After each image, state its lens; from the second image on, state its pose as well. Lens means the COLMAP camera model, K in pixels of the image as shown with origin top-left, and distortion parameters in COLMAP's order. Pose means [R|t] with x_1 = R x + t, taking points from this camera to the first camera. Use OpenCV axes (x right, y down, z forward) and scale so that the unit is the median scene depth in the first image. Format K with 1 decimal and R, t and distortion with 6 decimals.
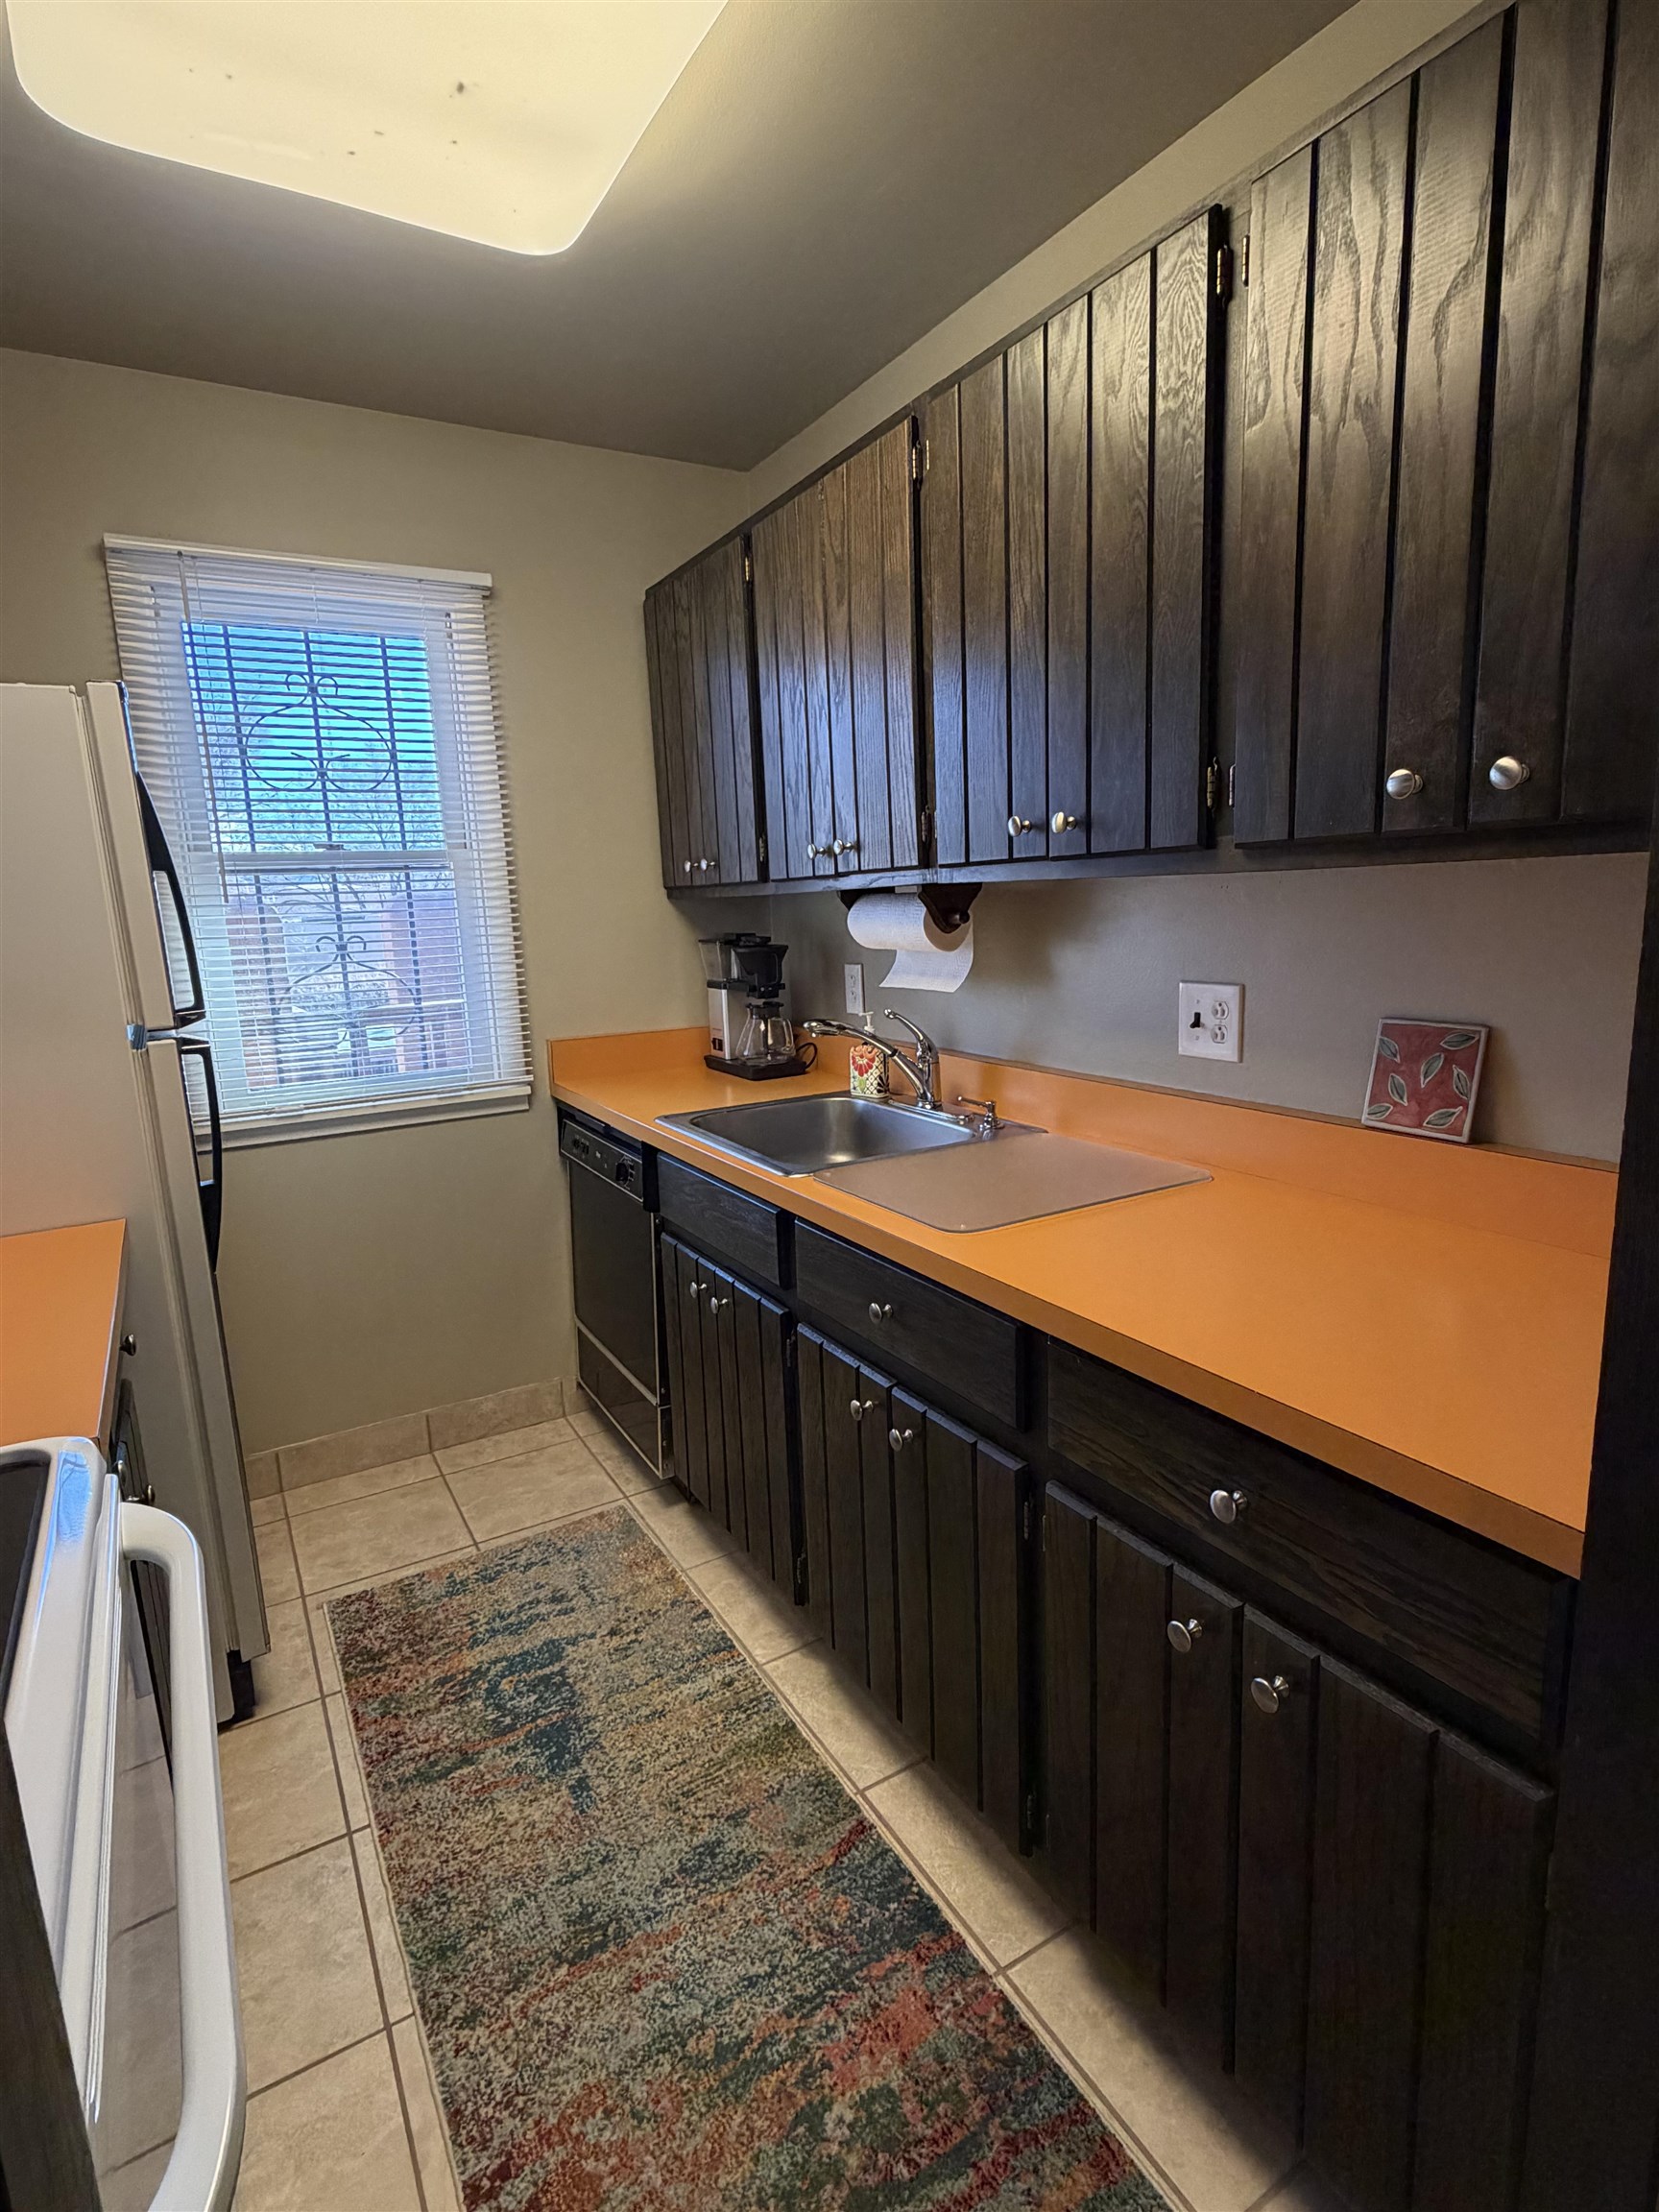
lens RADIAL K [[1121.0, 0, 833.9], [0, 1121.0, 1100.5], [0, 0, 1]] dist [0.003283, -0.003518]
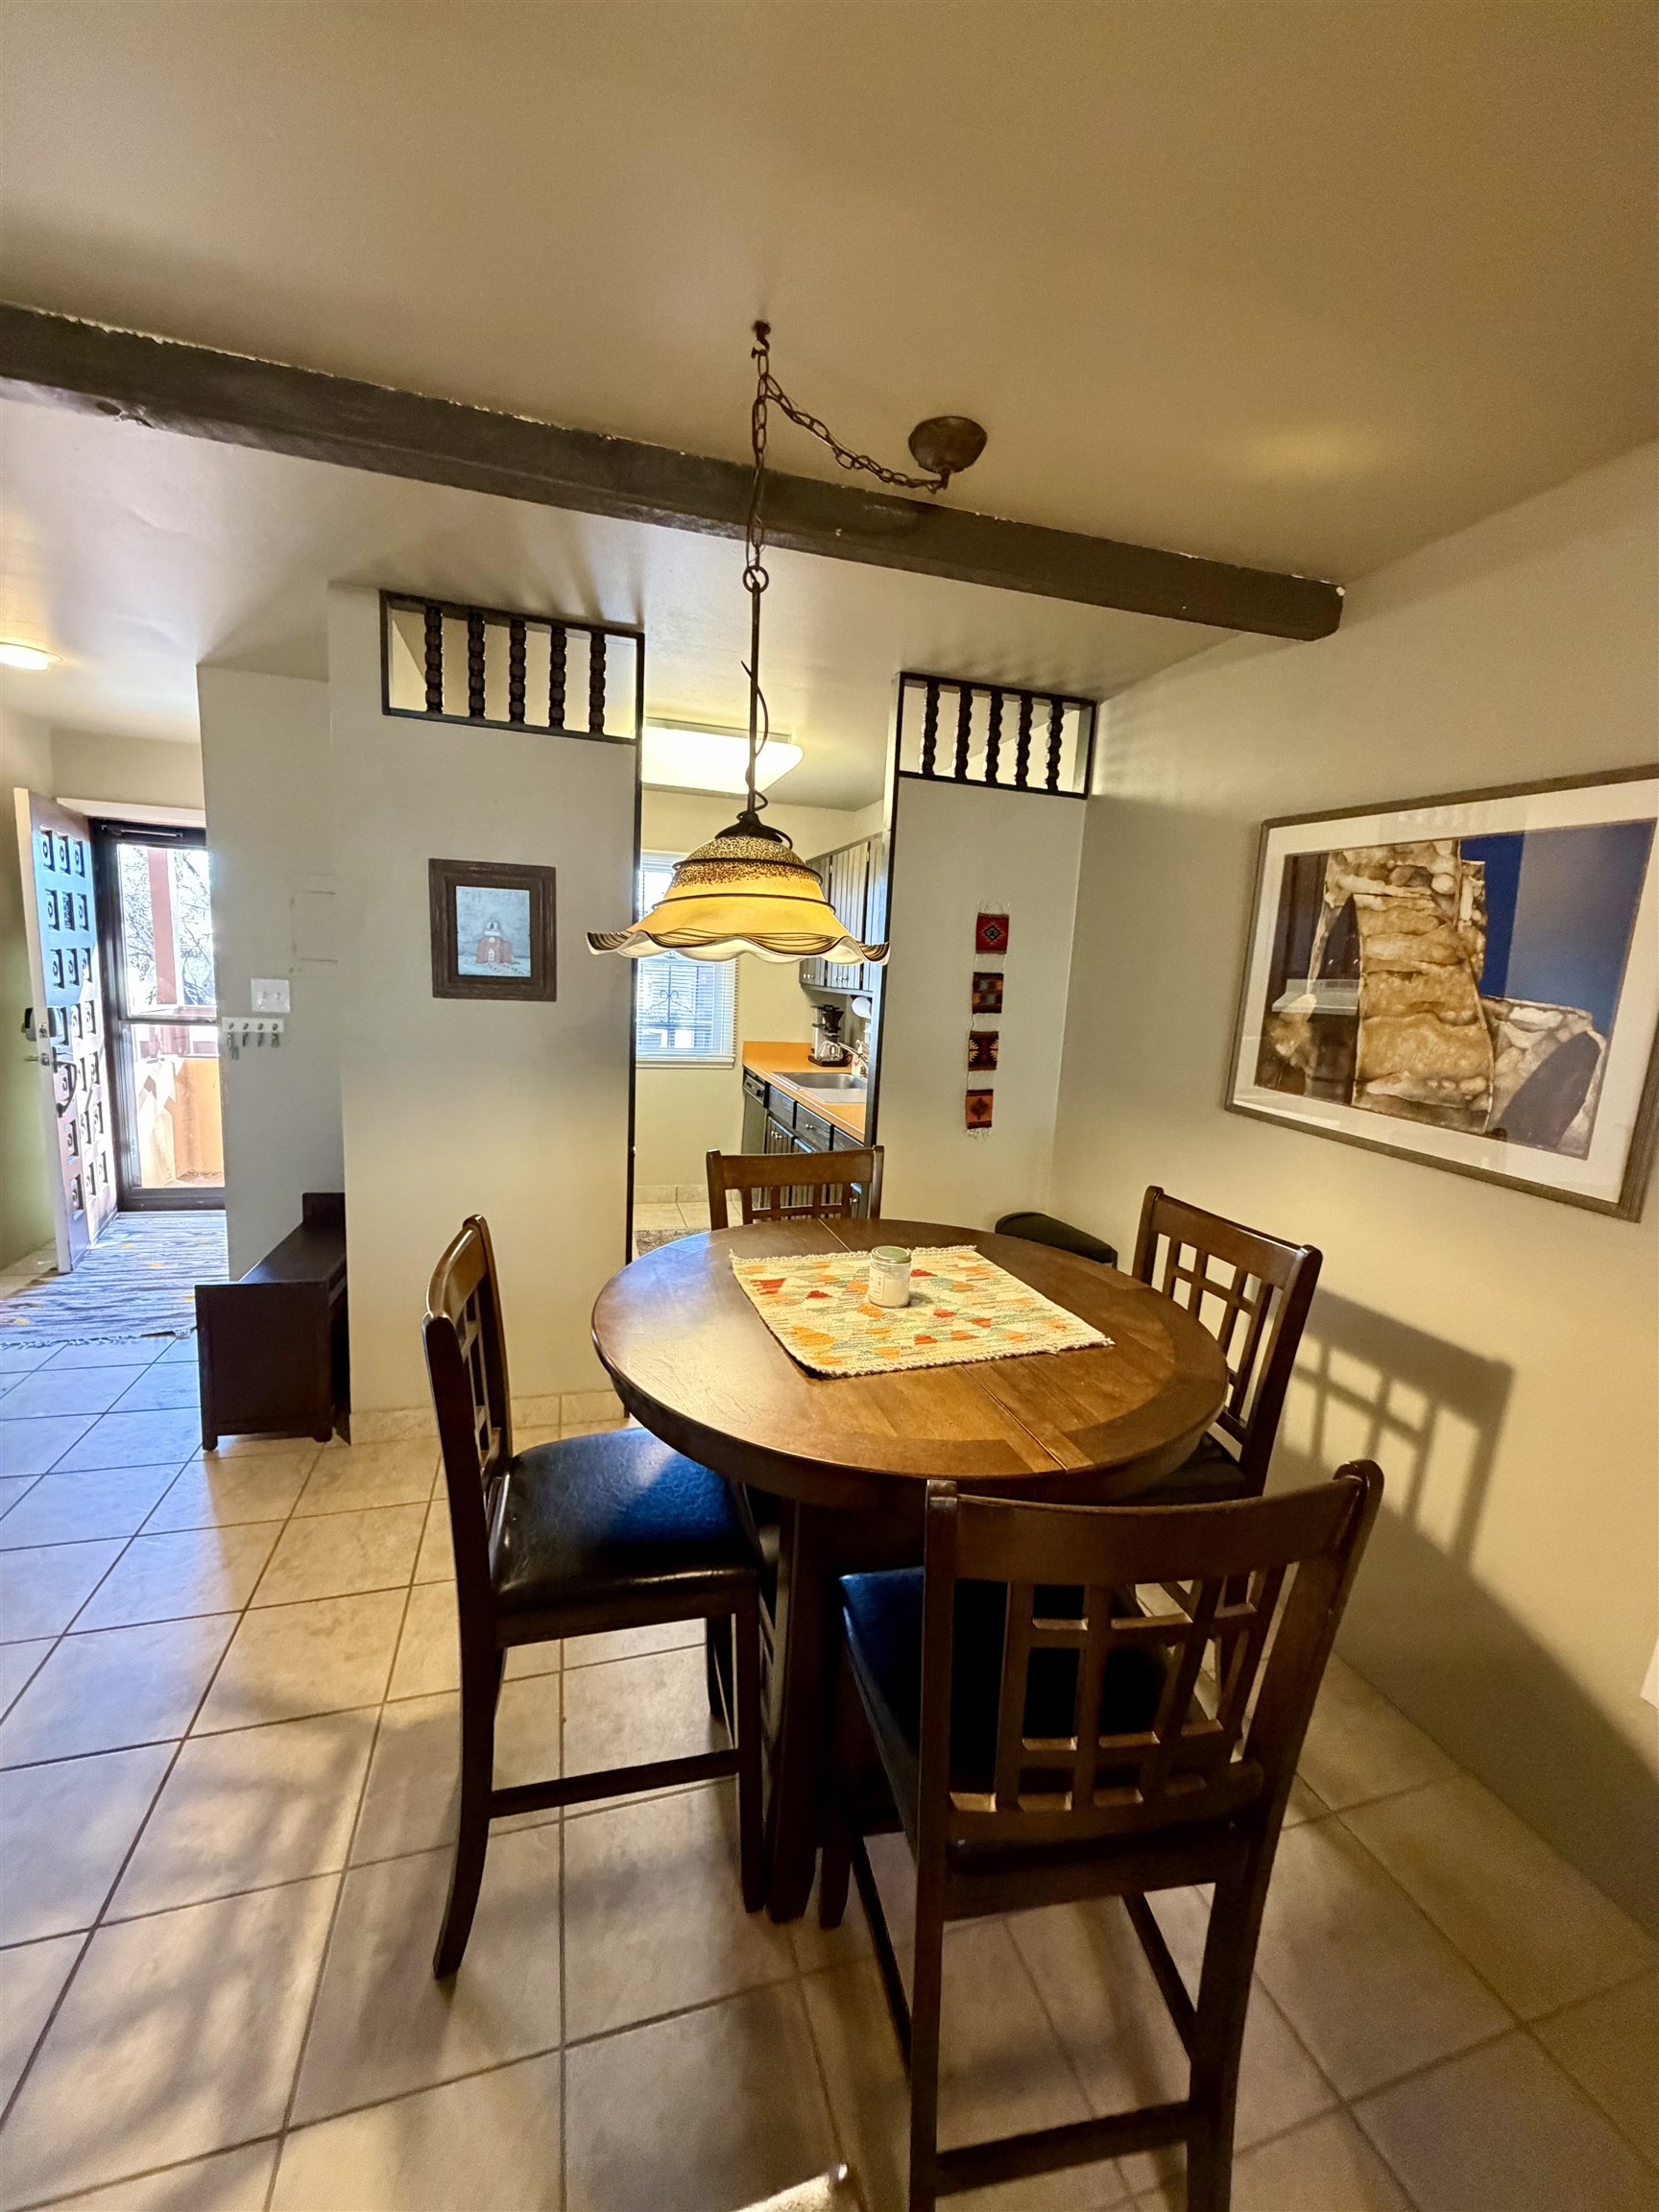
lens RADIAL K [[882.6, 0, 825.8], [0, 882.6, 1101.3], [0, 0, 1]] dist [0.000867, -0.000108]
pose [[0.967369, 0.121115, -0.222550, 0.618591], [-0.127252, 0.991780, -0.013390, 0.135385], [0.219099, 0.041273, 0.974829, -1.408514]]
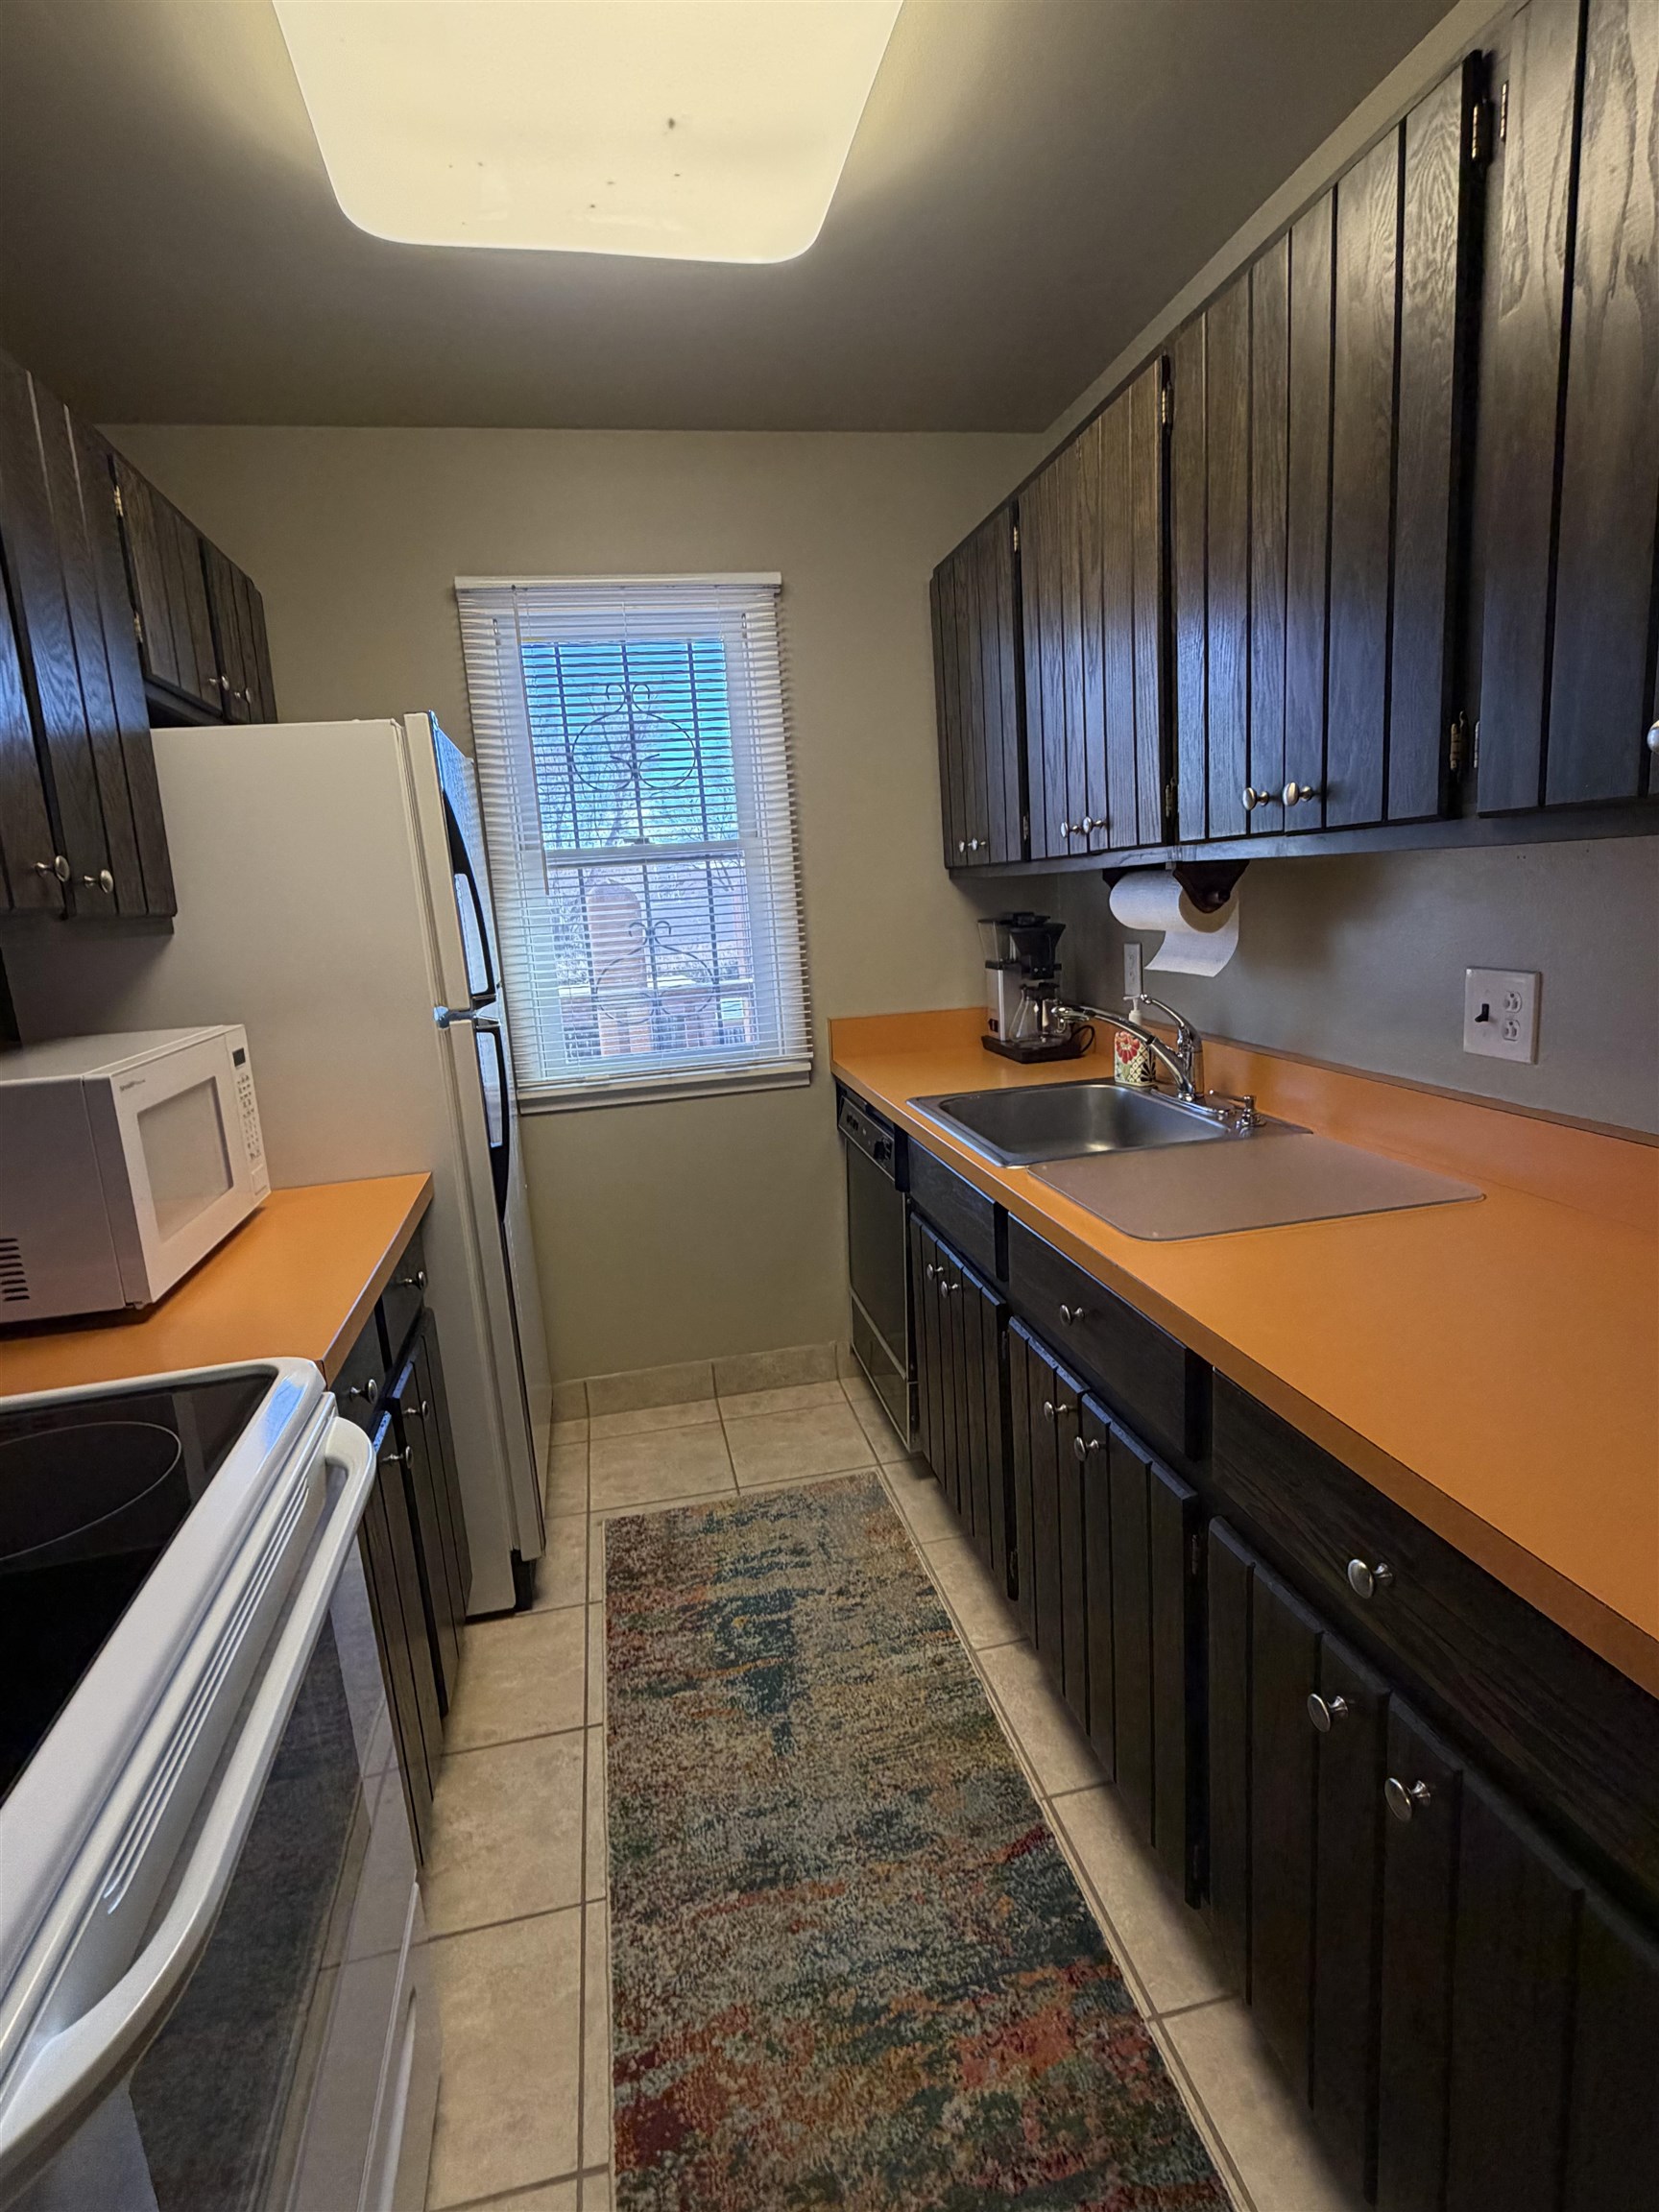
lens RADIAL K [[1121.0, 0, 829.0], [0, 1121.0, 1102.0], [0, 0, 1]] dist [0.003283, -0.003518]
pose [[0.946512, 0.037490, -0.320484, 0.140815], [-0.028539, 0.999062, 0.032583, -0.018971], [0.321404, -0.021694, 0.946694, 0.024564]]
